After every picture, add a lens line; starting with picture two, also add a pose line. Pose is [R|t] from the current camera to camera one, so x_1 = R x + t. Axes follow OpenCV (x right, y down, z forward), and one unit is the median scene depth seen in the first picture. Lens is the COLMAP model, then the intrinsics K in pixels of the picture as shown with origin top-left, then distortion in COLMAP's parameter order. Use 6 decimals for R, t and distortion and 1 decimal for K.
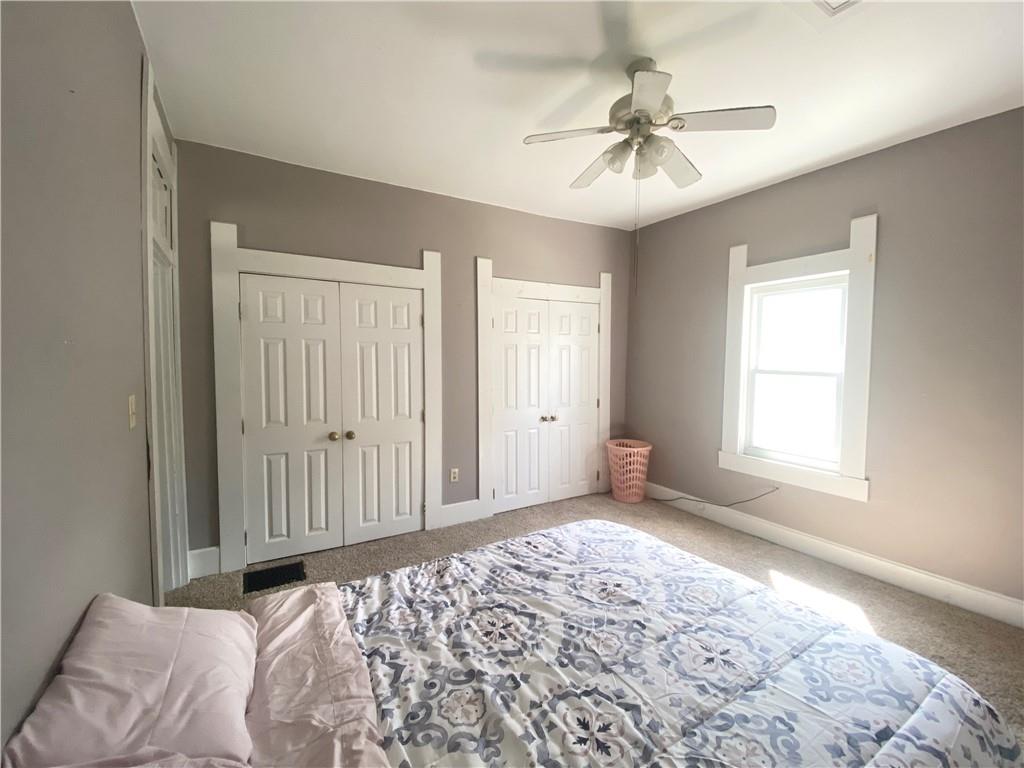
lens RADIAL K [[416.3, 0, 505.1], [0, 416.3, 380.0], [0, 0, 1]] dist [0.010845, -0.000047]
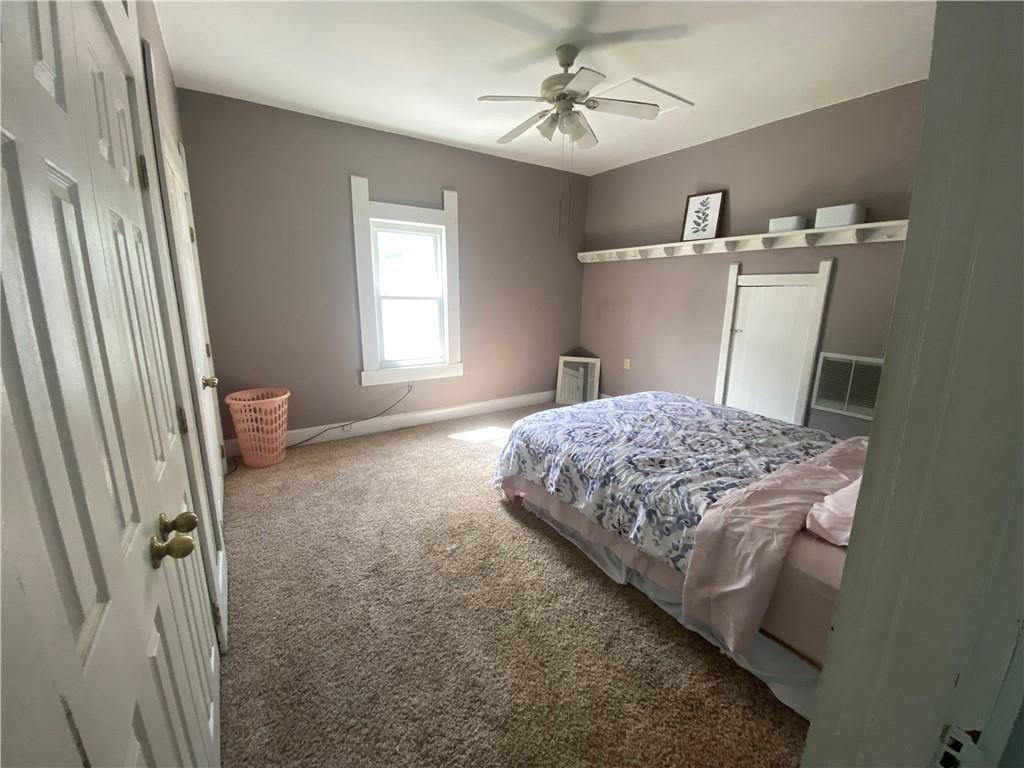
lens RADIAL K [[416.3, 0, 505.1], [0, 416.3, 380.0], [0, 0, 1]] dist [0.010845, -0.000047]
pose [[-0.032966, -0.206299, 0.977934, -0.764467], [0.043050, 0.977264, 0.207609, -0.026377], [-0.998529, 0.048944, -0.023335, 0.872004]]
